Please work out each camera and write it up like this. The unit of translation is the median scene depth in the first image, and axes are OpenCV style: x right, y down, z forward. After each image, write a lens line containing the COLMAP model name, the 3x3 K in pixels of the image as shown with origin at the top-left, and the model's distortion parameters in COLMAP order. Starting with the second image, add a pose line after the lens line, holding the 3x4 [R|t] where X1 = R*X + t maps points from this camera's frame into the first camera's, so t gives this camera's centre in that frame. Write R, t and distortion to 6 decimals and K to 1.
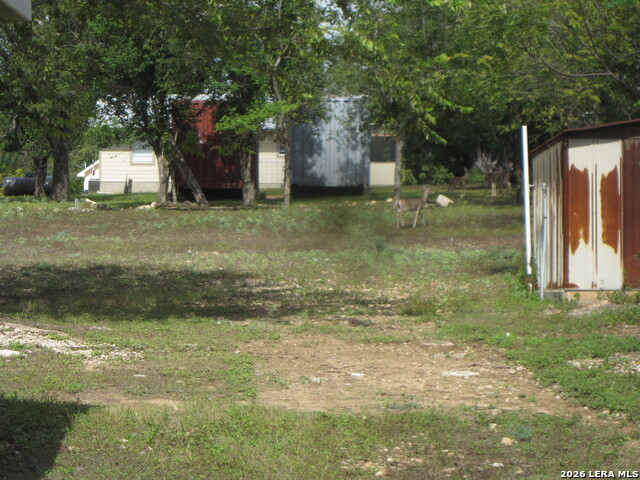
lens RADIAL K [[2091.8, 0, 320.0], [0, 2091.8, 240.0], [0, 0, 1]] dist [0.000308, 0.308912]
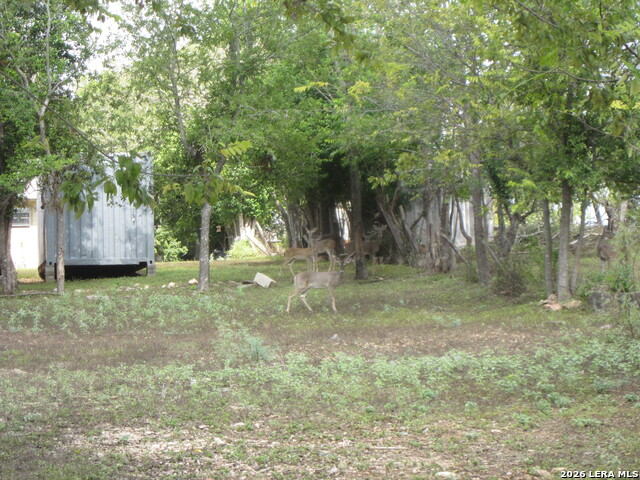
lens RADIAL K [[2091.8, 0, 320.0], [0, 2091.8, 240.0], [0, 0, 1]] dist [0.000308, 0.308912]
pose [[0.988085, -0.022910, 0.152197, -0.037884], [0.028327, 0.999037, -0.033516, -0.006962], [-0.151282, 0.037428, 0.987782, 0.227883]]
